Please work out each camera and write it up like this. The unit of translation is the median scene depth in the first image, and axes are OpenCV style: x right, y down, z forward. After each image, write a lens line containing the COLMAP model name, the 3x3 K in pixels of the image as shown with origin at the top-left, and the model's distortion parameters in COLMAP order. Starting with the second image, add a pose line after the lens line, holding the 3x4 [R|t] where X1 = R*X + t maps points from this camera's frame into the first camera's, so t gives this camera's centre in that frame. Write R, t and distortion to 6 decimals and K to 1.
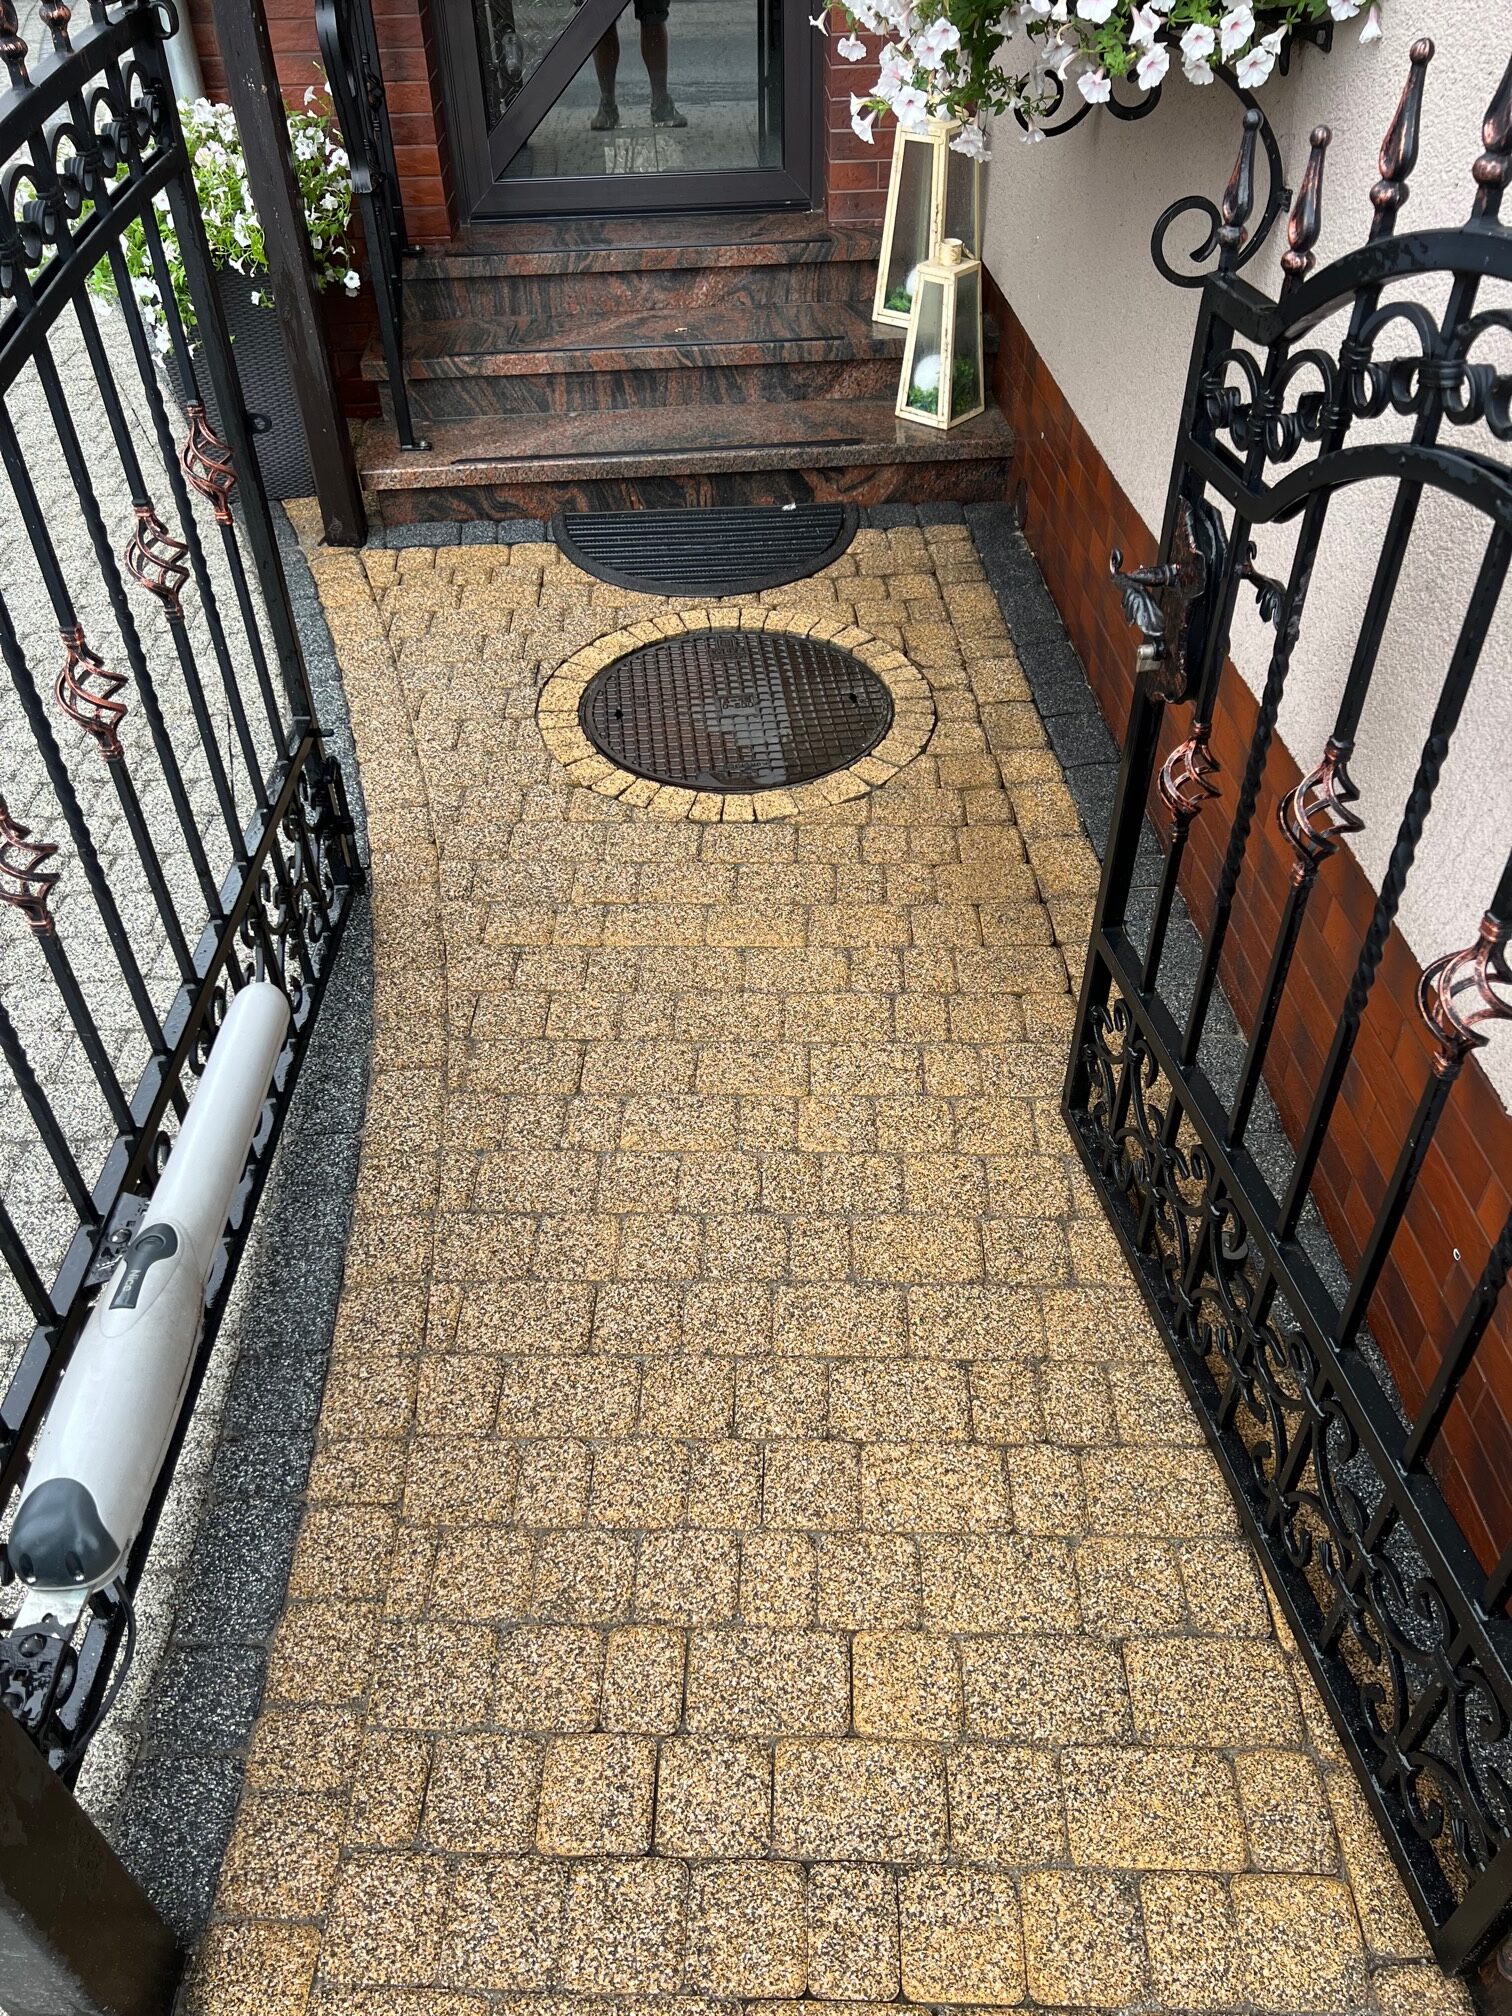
lens RADIAL K [[1508.6, 0, 763.8], [0, 1508.6, 1004.9], [0, 0, 1]] dist [0.048866, -0.053145]
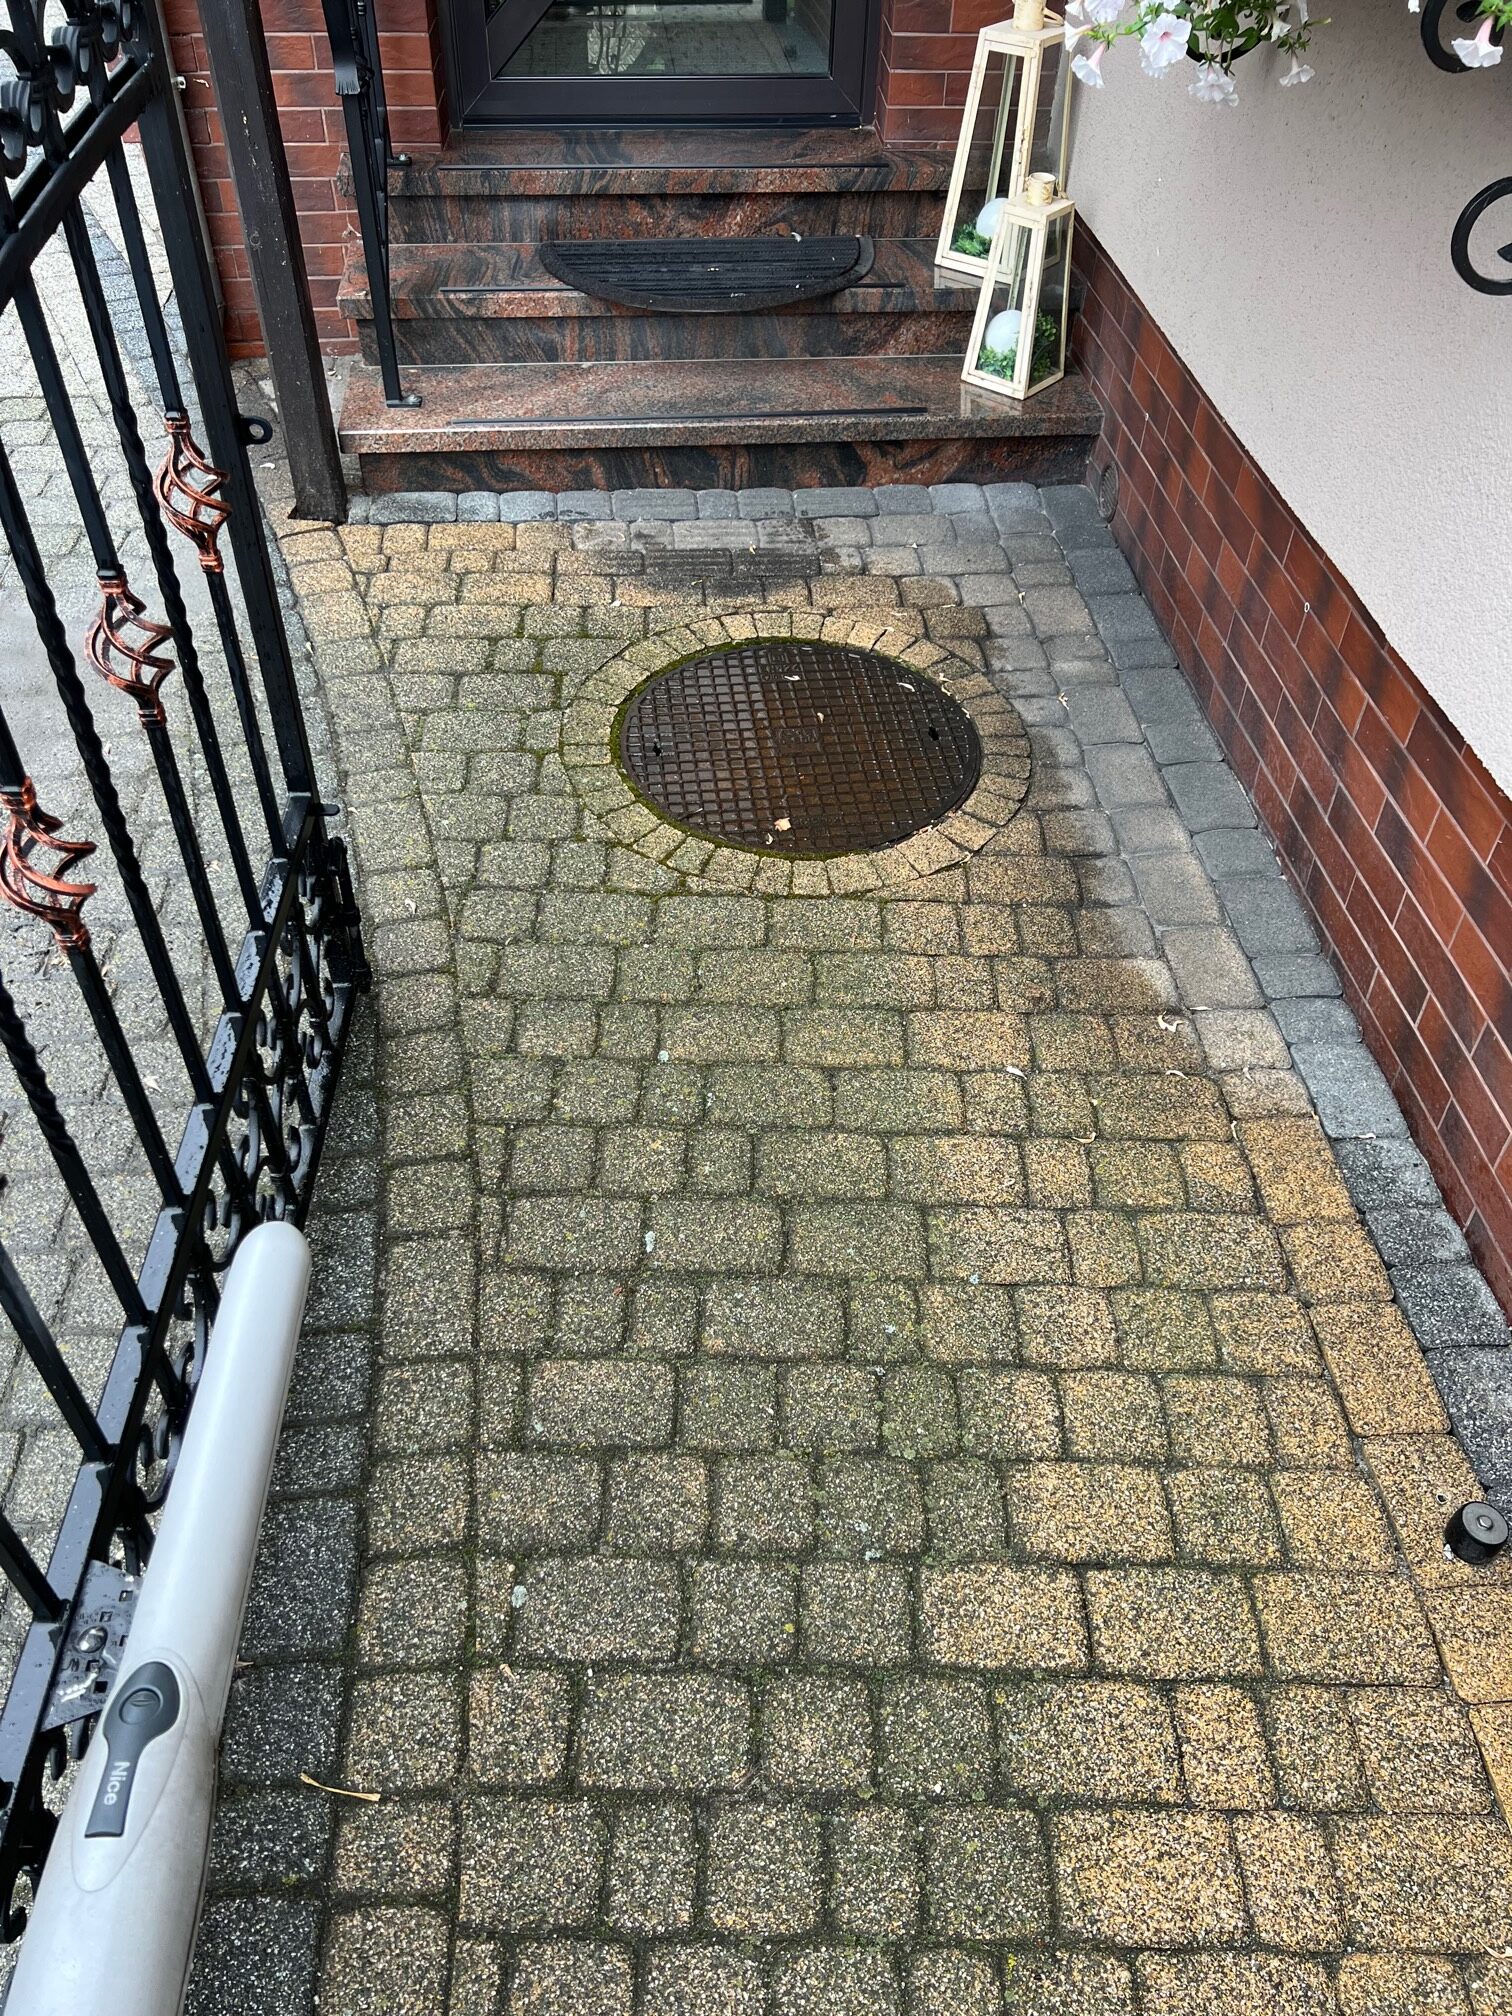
lens RADIAL K [[1508.6, 0, 743.4], [0, 1508.6, 1012.6], [0, 0, 1]] dist [0.048866, -0.053145]
pose [[0.999311, 0.017115, 0.032948, -0.096238], [-0.019073, 0.998013, 0.060060, -0.126563], [-0.031854, -0.060647, 0.997651, 0.193588]]
